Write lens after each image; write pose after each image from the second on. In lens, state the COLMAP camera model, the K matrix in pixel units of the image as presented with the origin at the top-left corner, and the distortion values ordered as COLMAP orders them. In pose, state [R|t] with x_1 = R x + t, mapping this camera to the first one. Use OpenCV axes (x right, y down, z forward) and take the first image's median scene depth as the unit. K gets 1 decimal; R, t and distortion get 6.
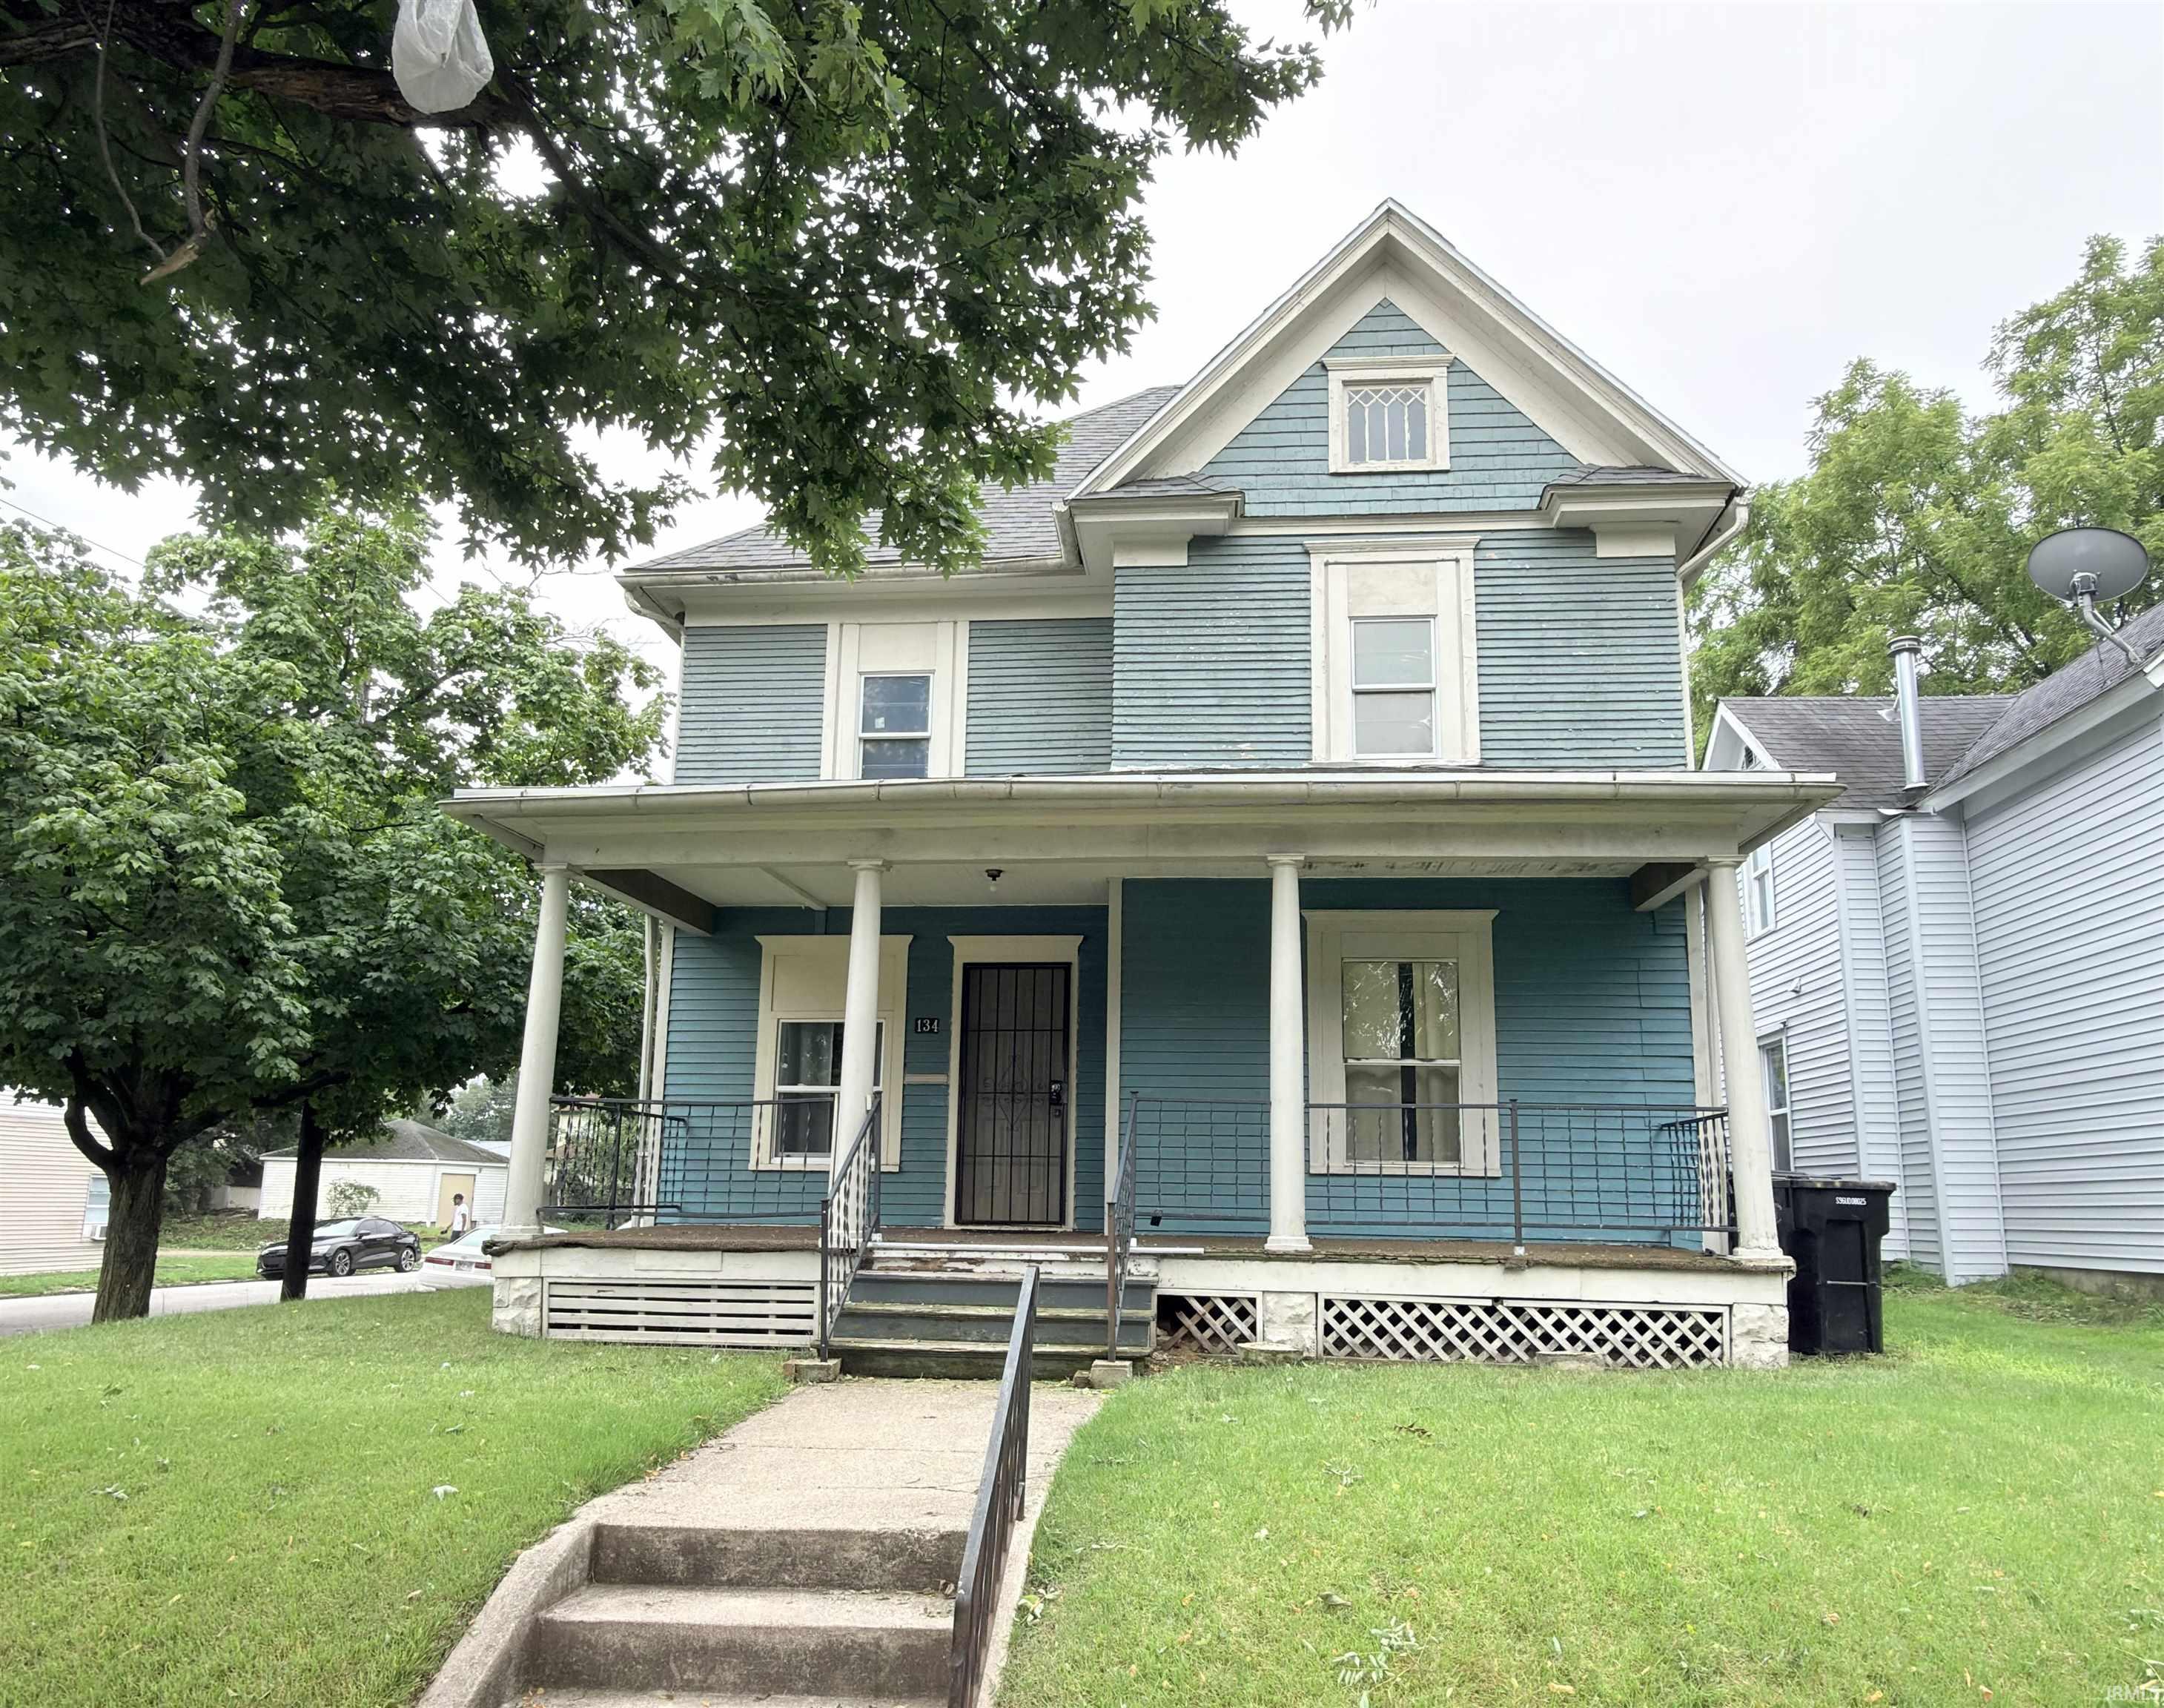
lens RADIAL K [[1413.2, 0, 1103.1], [0, 1413.2, 909.8], [0, 0, 1]] dist [-0.000038, 0.002261]
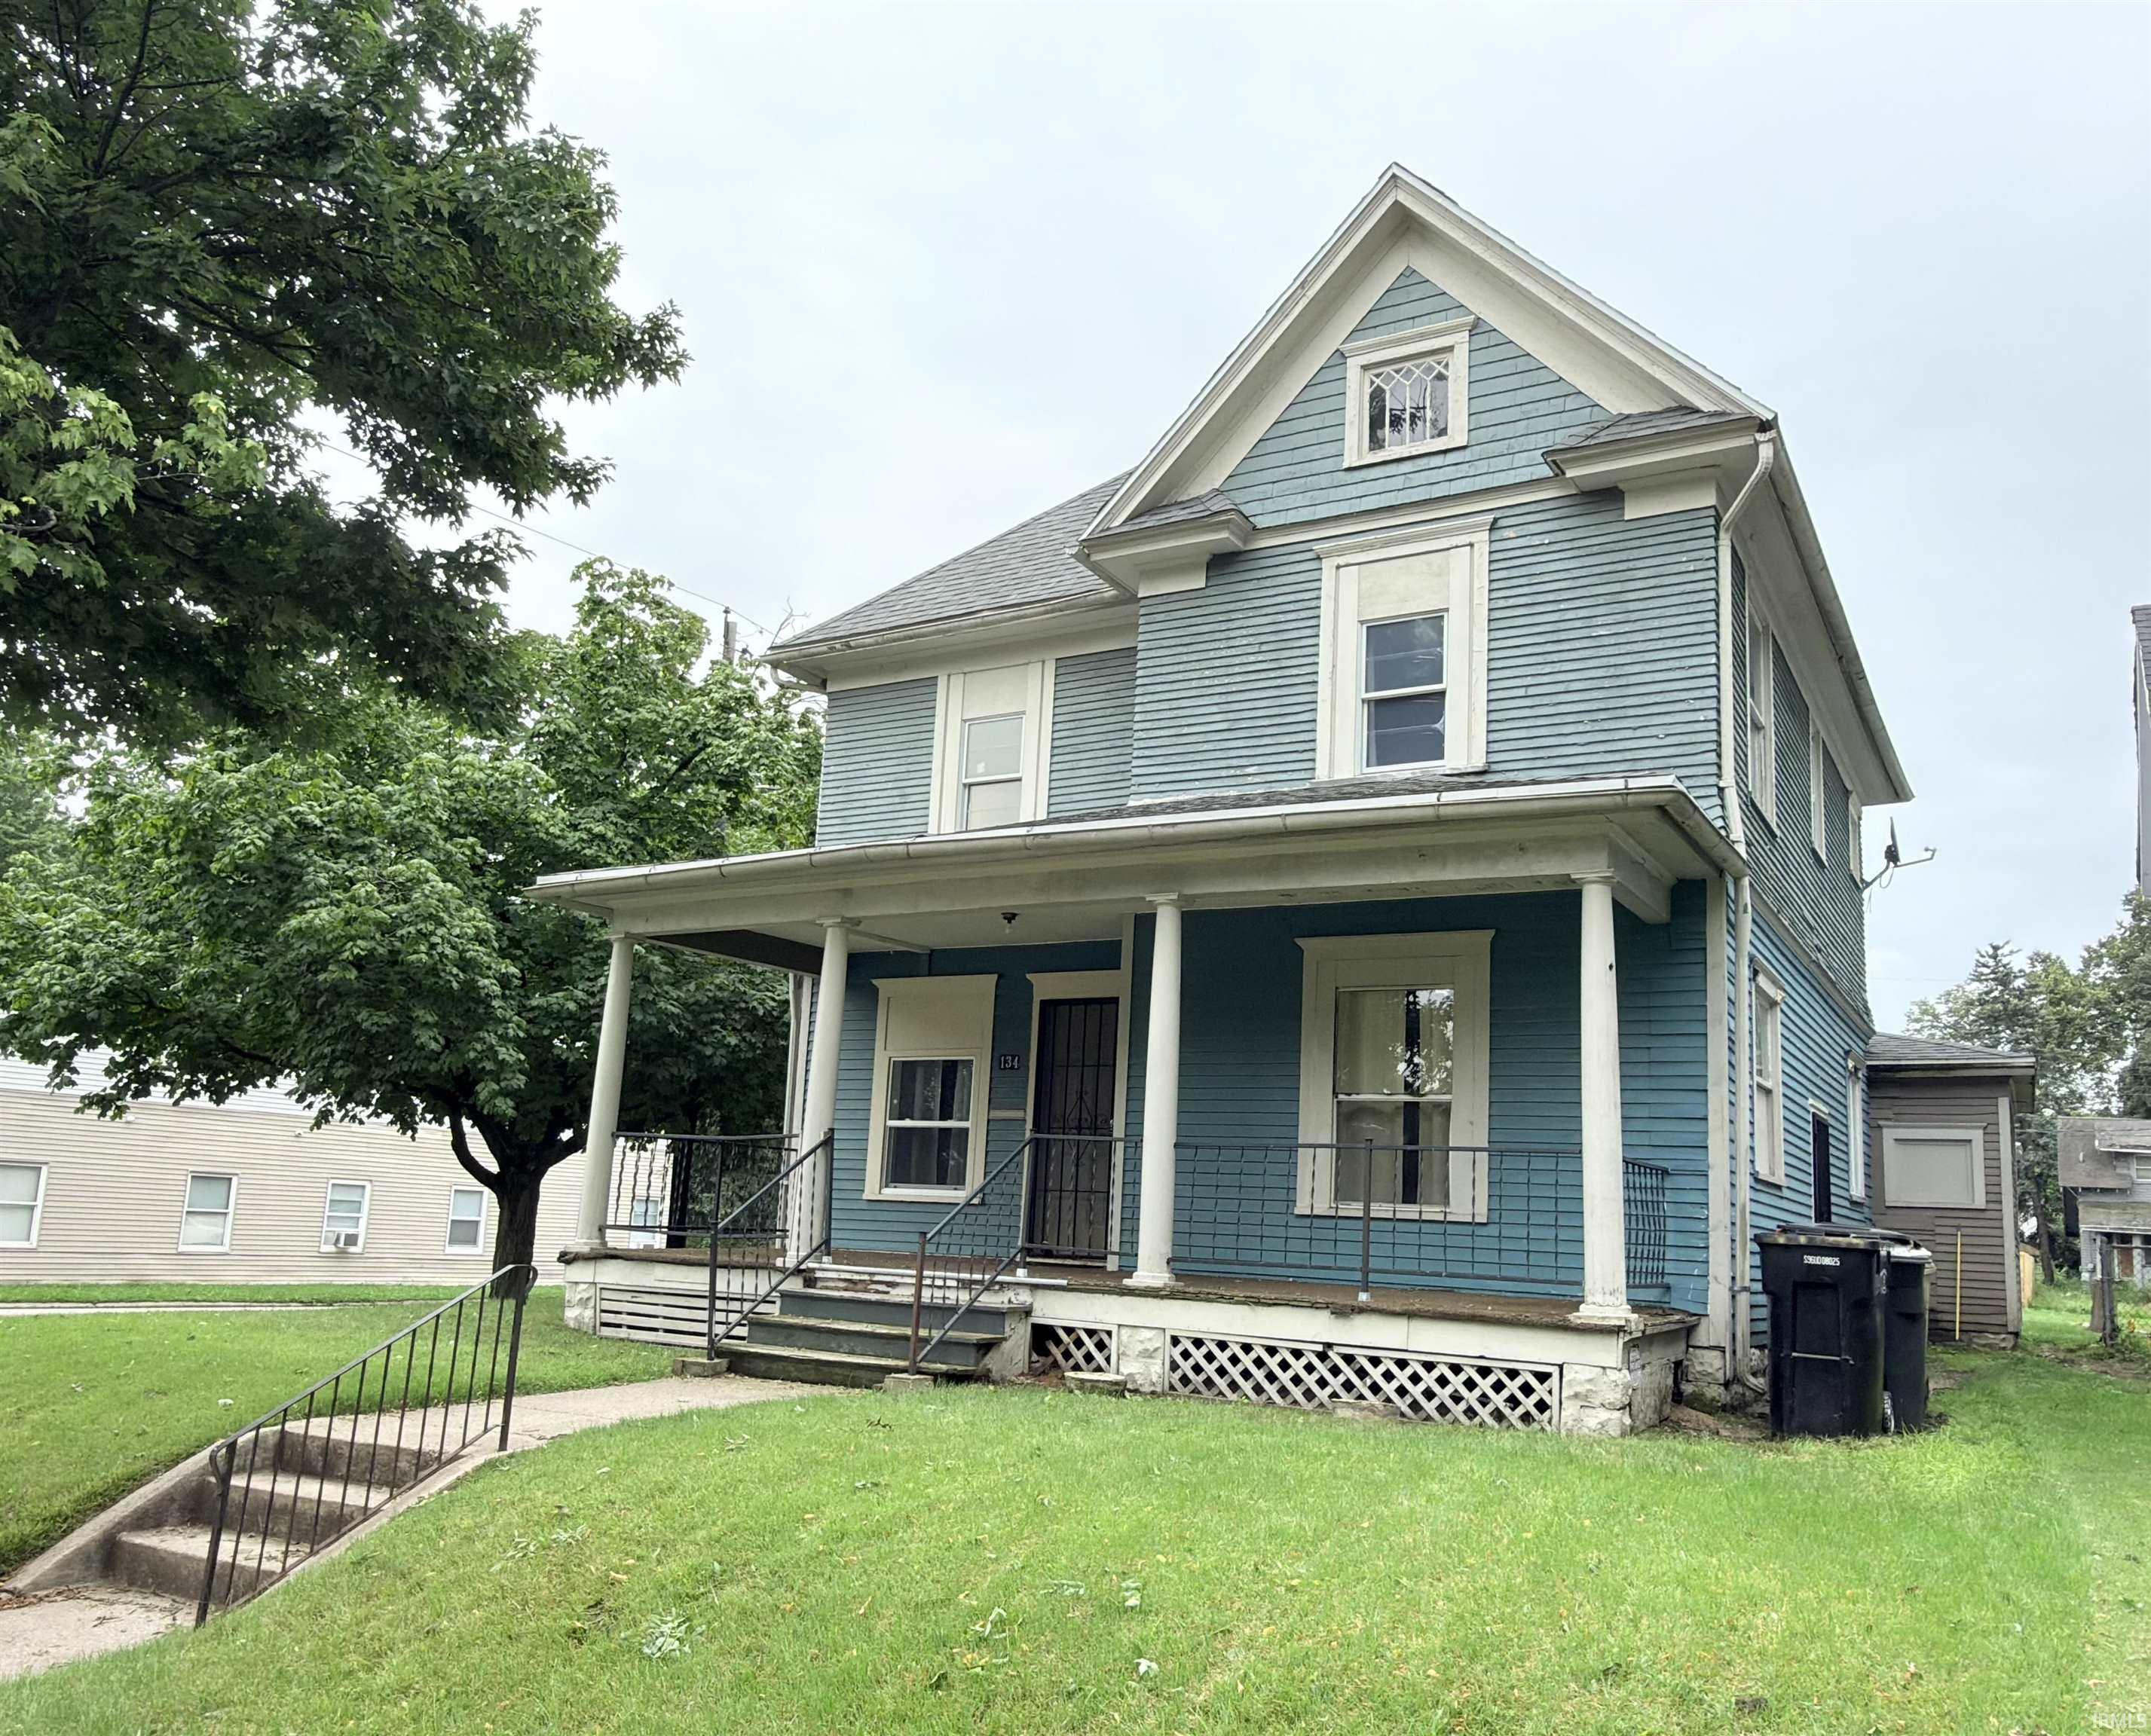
lens RADIAL K [[1695.2, 0, 1074.7], [0, 1695.2, 874.6], [0, 0, 1]] dist [0.005087, -0.000304]
pose [[0.902453, -0.060380, -0.426537, 0.502933], [0.053772, 0.998174, -0.027531, -0.019799], [0.427420, 0.001909, 0.904051, -0.103587]]
